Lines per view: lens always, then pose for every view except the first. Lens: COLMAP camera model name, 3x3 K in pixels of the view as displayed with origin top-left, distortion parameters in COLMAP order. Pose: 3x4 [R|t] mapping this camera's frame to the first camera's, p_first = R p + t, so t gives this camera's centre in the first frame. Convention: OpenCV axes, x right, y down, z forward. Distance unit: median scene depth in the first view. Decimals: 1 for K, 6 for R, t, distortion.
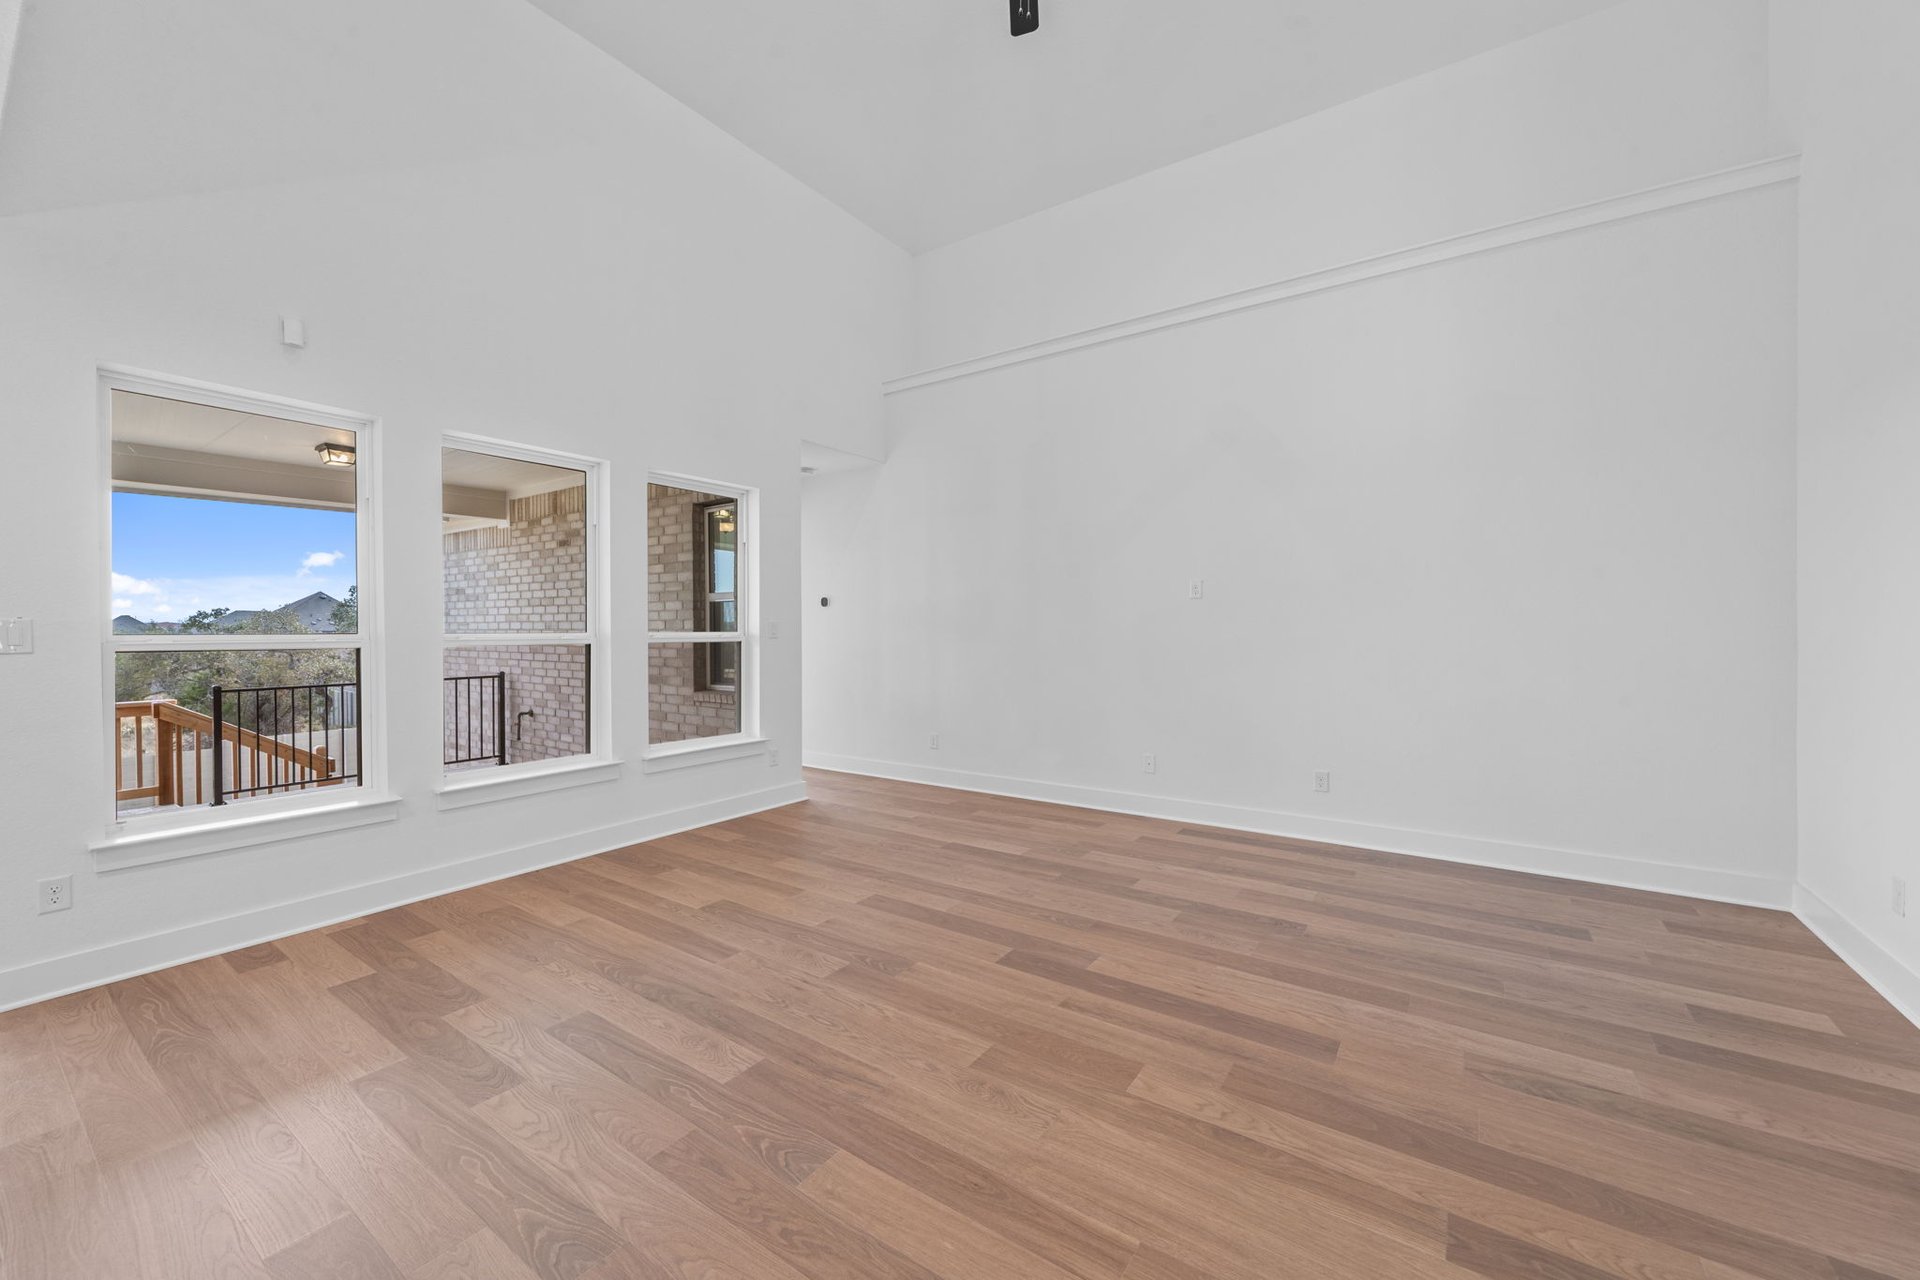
lens RADIAL K [[736.4, 0, 952.1], [0, 736.4, 630.8], [0, 0, 1]] dist [-0.001040, -0.000109]
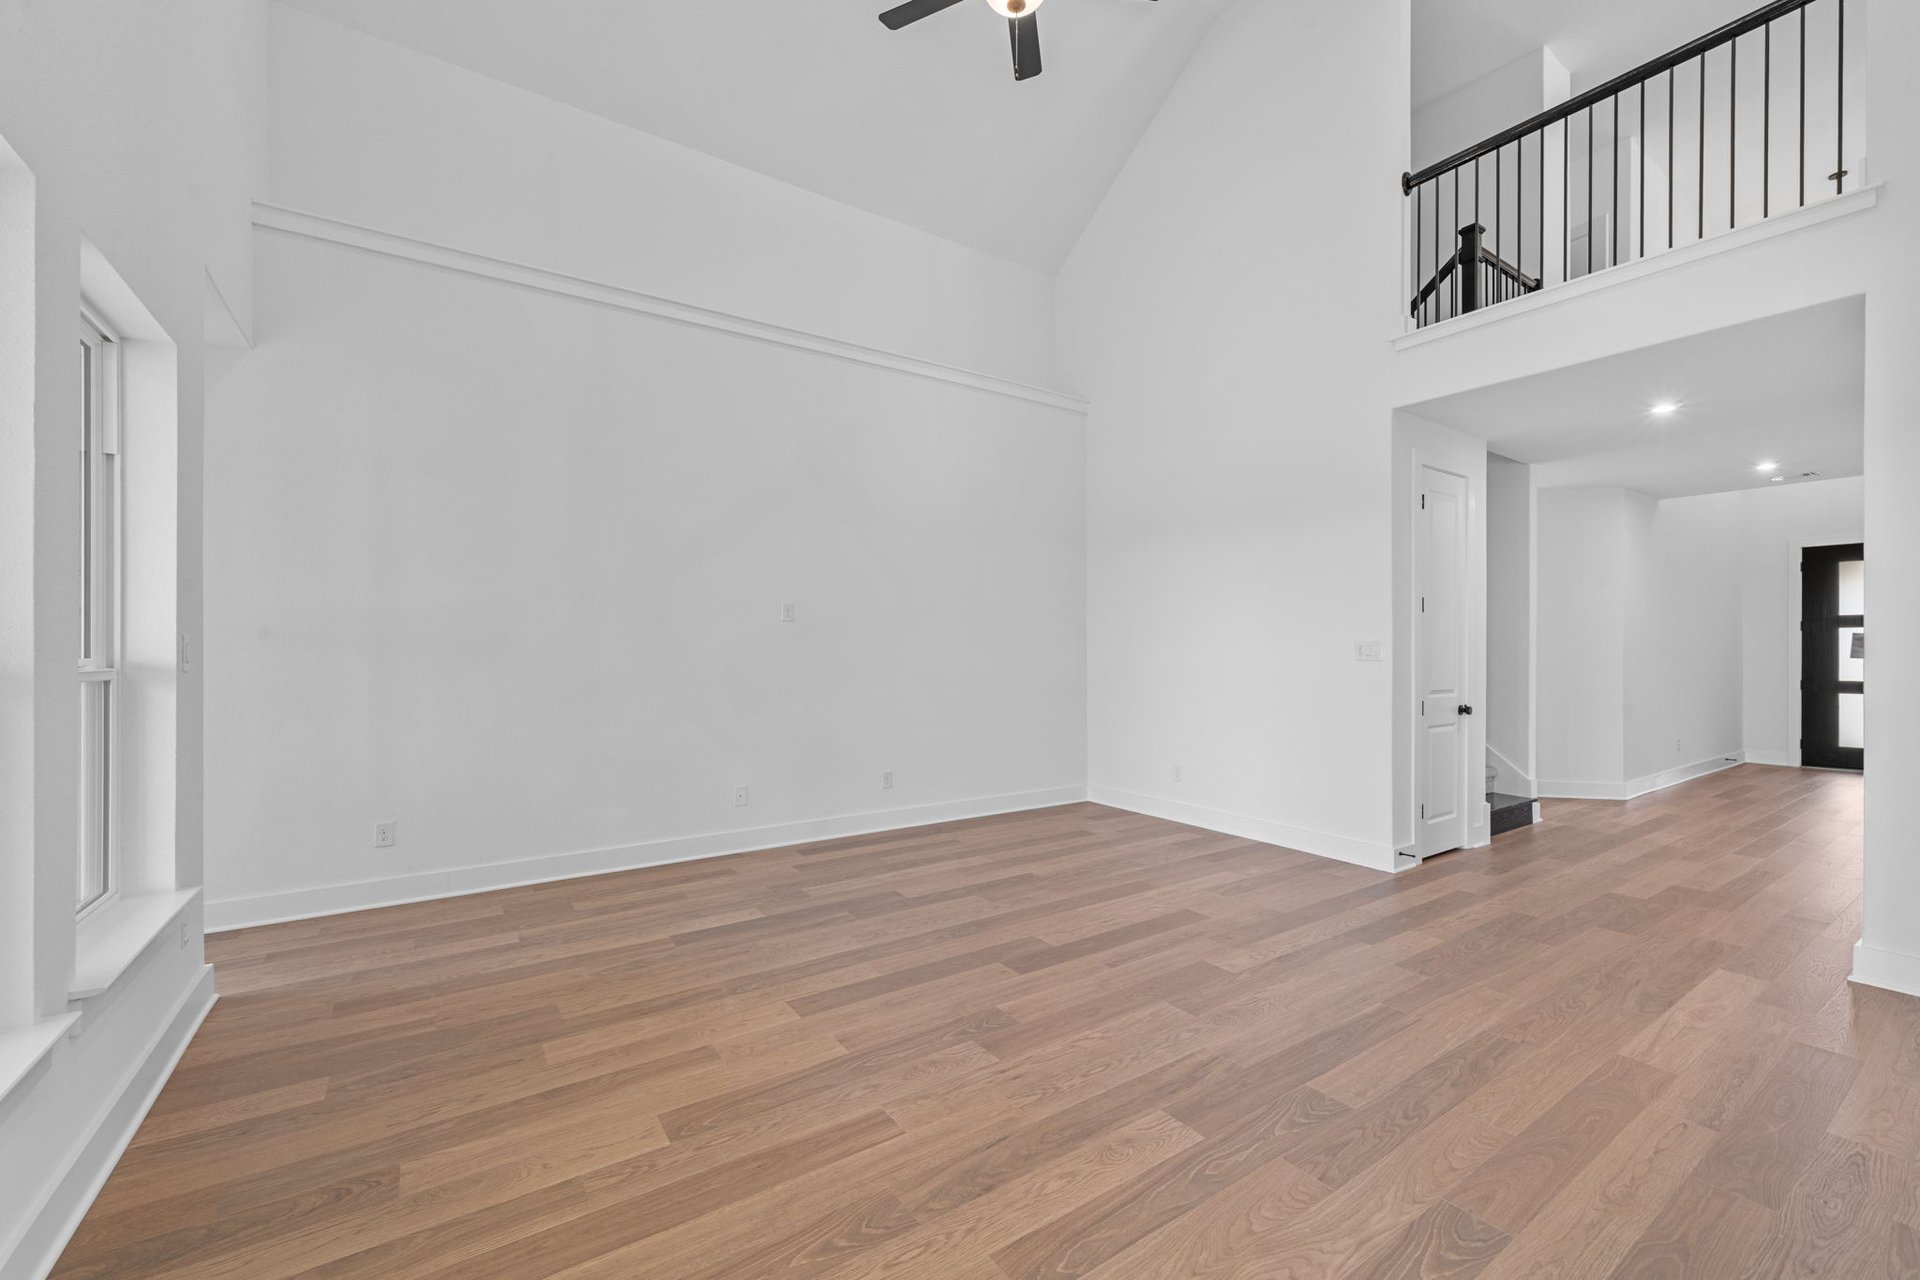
lens RADIAL K [[783.6, 0, 959.4], [0, 783.6, 643.4], [0, 0, 1]] dist [0.000832, 0.000110]
pose [[0.355654, 0.009734, 0.934567, -0.862737], [0.003297, 0.999926, -0.011669, 0.001171], [-0.934612, 0.007231, 0.355596, 0.595459]]
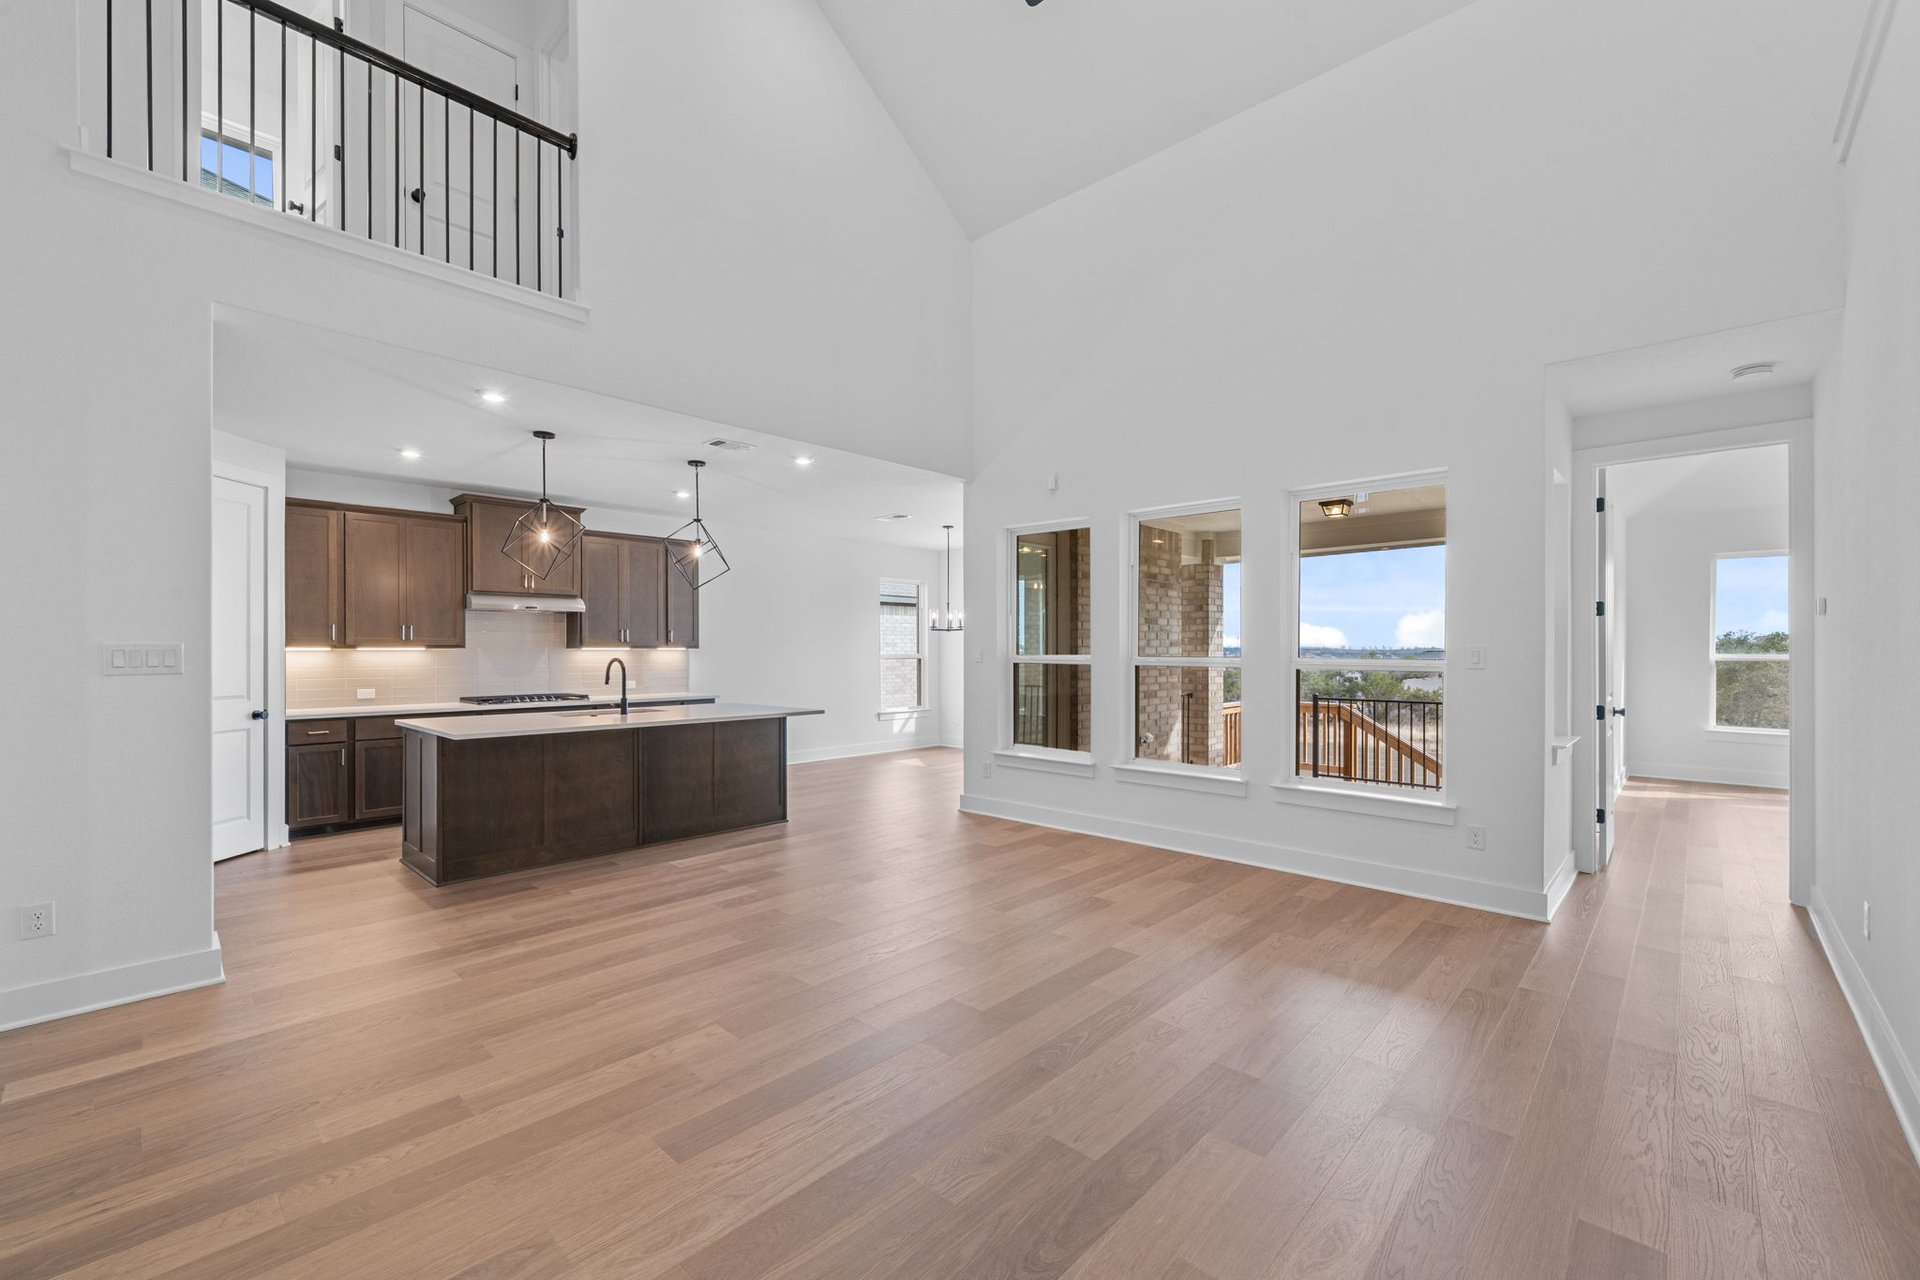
lens RADIAL K [[795.1, 0, 953.0], [0, 795.1, 649.2], [0, 0, 1]] dist [0.008454, 0.000243]
pose [[-0.146650, 0.005045, -0.989176, 0.946816], [-0.007758, 0.999950, 0.006250, -0.015250], [0.989158, 0.008591, -0.146604, 0.995256]]
